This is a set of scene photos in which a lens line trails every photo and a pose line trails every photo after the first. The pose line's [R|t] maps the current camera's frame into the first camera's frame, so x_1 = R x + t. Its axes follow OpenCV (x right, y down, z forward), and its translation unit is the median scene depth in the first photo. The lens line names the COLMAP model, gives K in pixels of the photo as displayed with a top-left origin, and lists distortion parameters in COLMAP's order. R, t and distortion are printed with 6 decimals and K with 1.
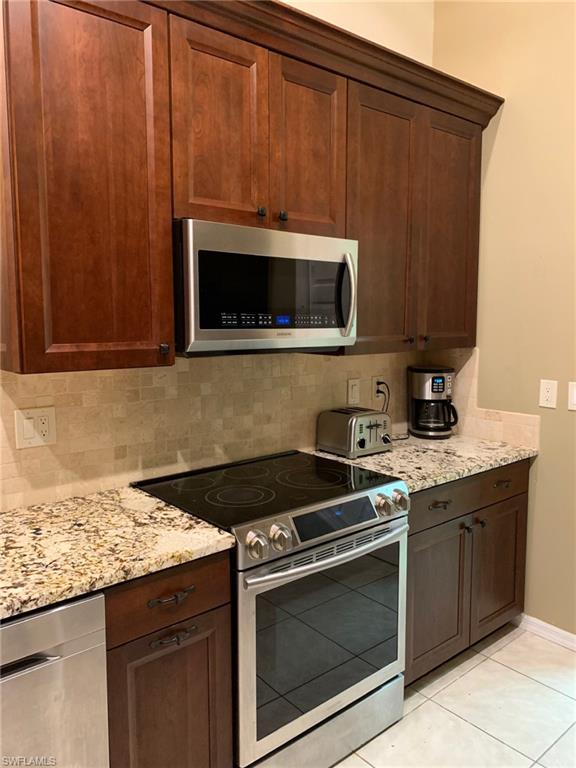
lens RADIAL K [[590.7, 0, 310.0], [0, 590.7, 369.1], [0, 0, 1]] dist [0.040405, -0.052587]
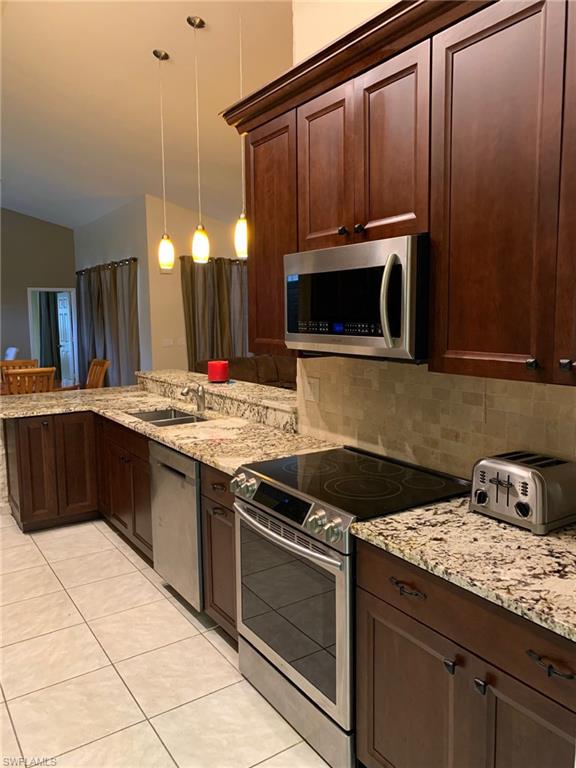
lens RADIAL K [[590.7, 0, 292.0], [0, 590.7, 379.0], [0, 0, 1]] dist [0.040405, -0.052587]
pose [[-0.128349, 0.109819, -0.985630, 0.957602], [-0.085862, 0.988888, 0.121363, -0.103200], [0.988005, 0.100205, -0.117493, 0.954367]]
